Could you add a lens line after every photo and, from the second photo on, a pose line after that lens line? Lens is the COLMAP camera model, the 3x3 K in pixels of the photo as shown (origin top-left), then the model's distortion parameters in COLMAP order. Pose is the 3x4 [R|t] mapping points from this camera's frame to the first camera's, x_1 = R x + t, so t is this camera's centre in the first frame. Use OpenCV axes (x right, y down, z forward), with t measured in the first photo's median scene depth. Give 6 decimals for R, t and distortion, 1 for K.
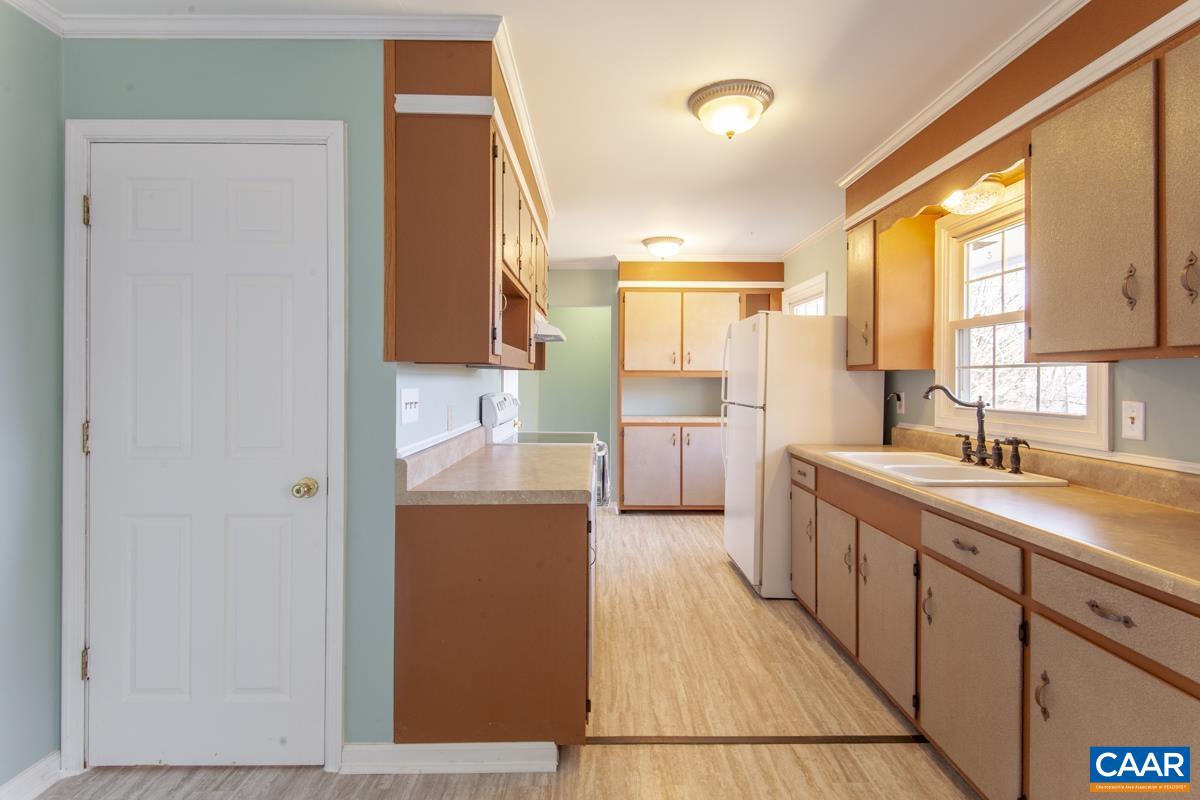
lens RADIAL K [[578.9, 0, 599.9], [0, 578.9, 381.6], [0, 0, 1]] dist [0.040476, -0.029658]
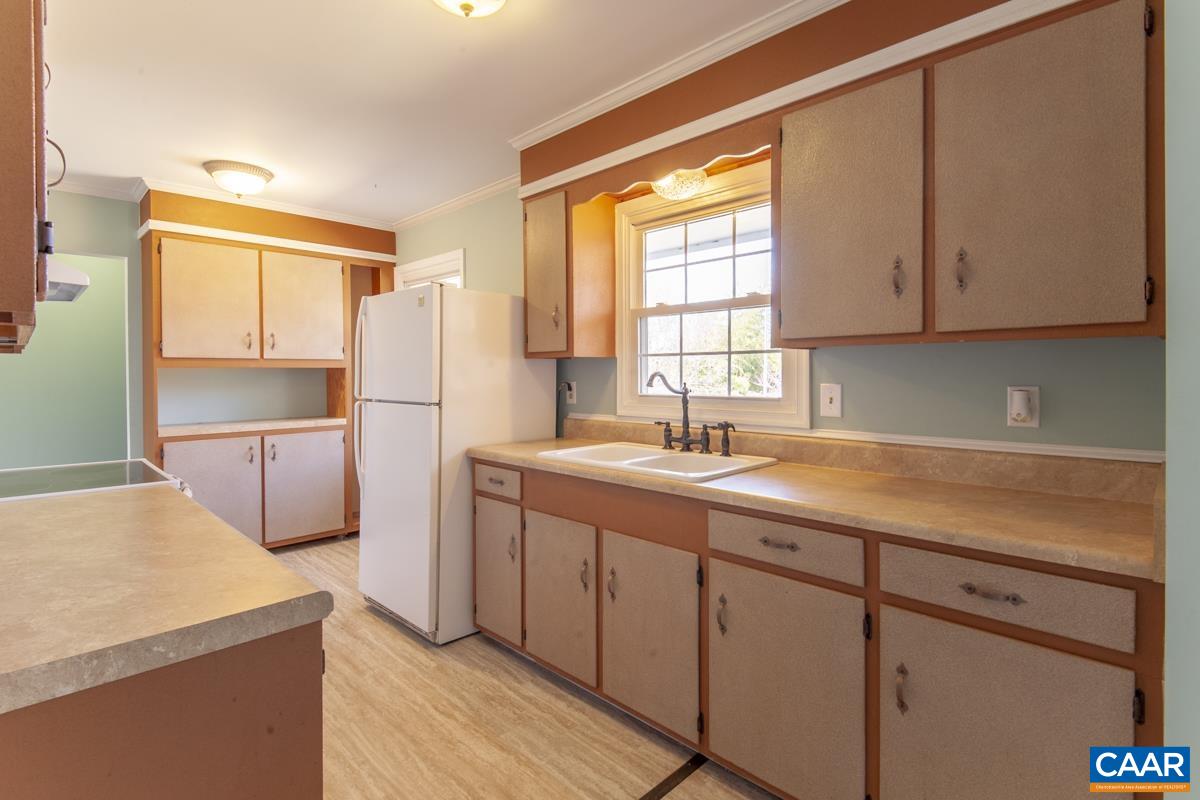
lens RADIAL K [[578.9, 0, 599.9], [0, 578.9, 381.6], [0, 0, 1]] dist [0.040476, -0.029658]
pose [[0.712546, -0.017202, 0.701415, -0.147947], [0.009802, 0.999846, 0.014563, 0.006420], [-0.701557, -0.003502, 0.712605, 0.371593]]
